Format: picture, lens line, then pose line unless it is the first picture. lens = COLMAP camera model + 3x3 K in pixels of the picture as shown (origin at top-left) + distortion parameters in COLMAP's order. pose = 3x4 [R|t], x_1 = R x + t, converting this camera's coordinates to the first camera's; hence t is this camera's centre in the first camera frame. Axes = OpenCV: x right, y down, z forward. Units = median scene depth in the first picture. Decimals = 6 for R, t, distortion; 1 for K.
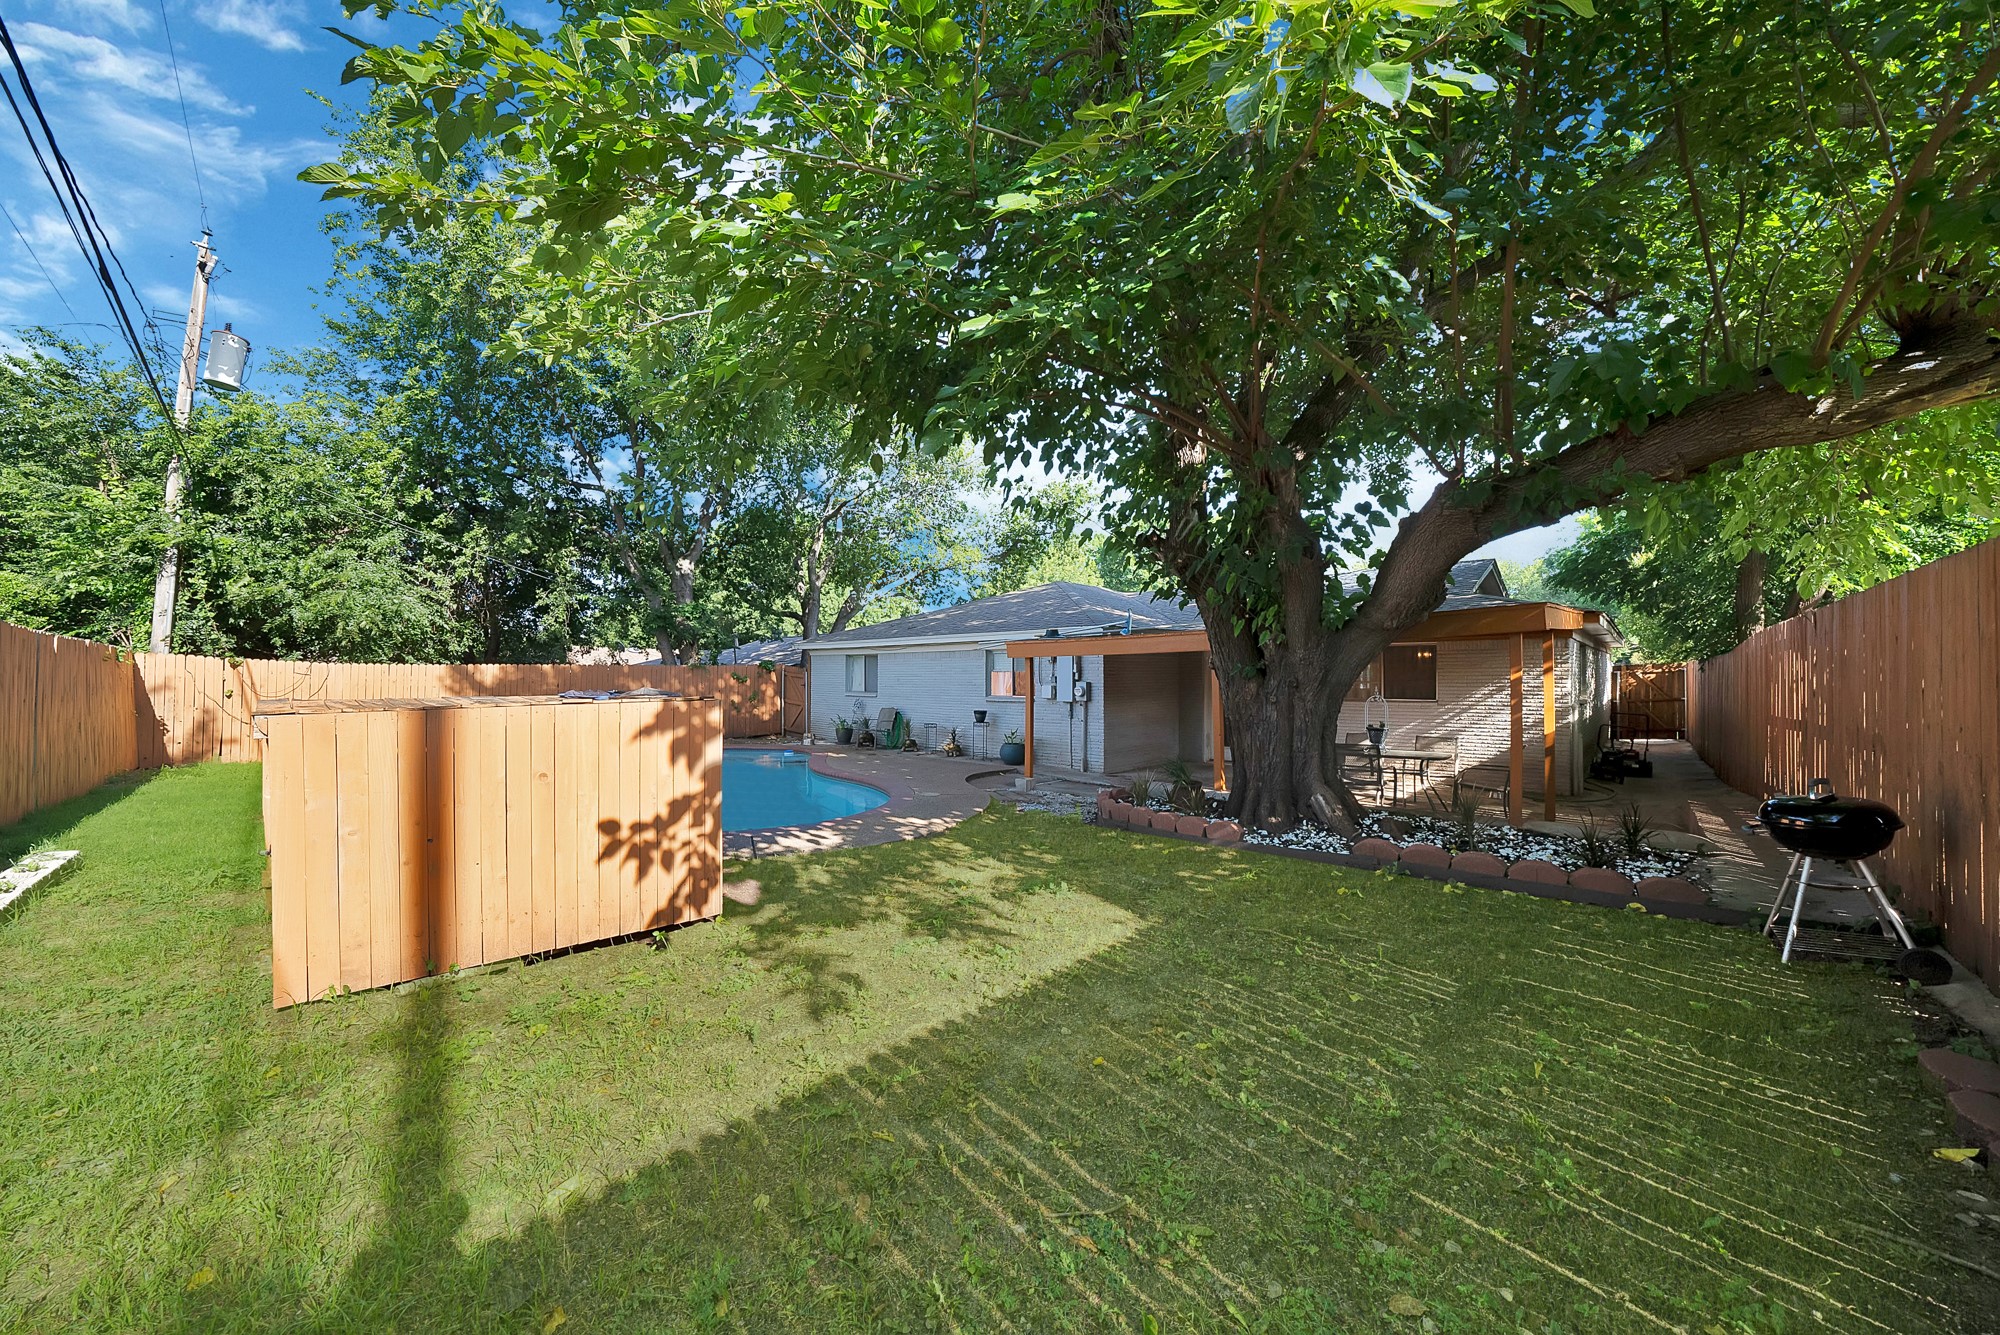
lens RADIAL K [[701.1, 0, 1002.7], [0, 701.1, 679.6], [0, 0, 1]] dist [-0.015889, 0.000752]
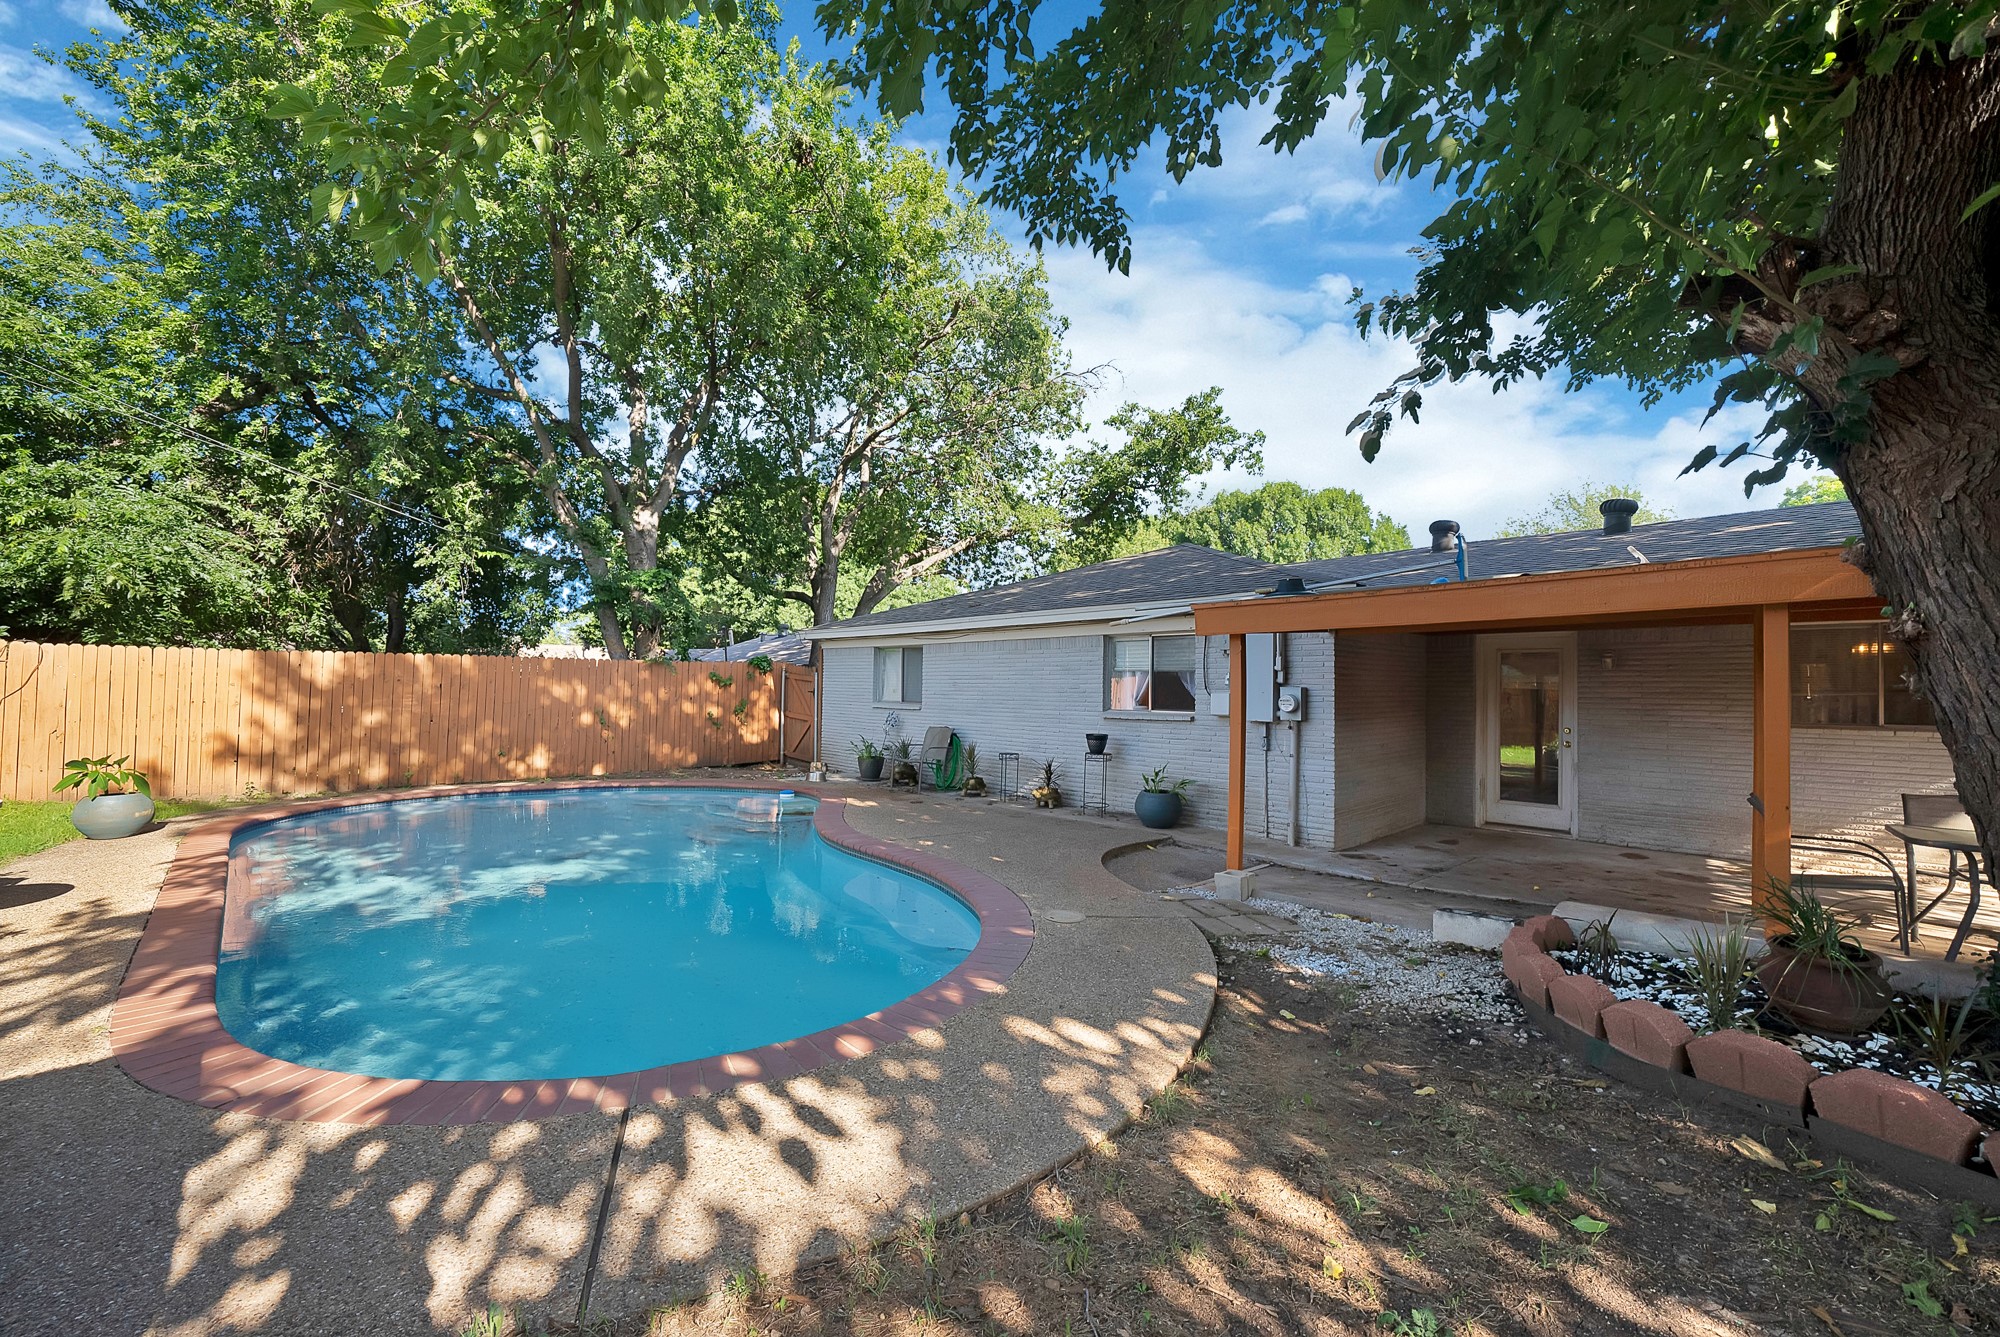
lens RADIAL K [[786.2, 0, 993.8], [0, 786.2, 672.8], [0, 0, 1]] dist [-0.000479, -0.000045]
pose [[0.998600, 0.008559, -0.052191, -0.074176], [-0.009990, 0.999580, -0.027217, 0.008854], [0.051936, 0.027700, 0.998266, 0.267617]]
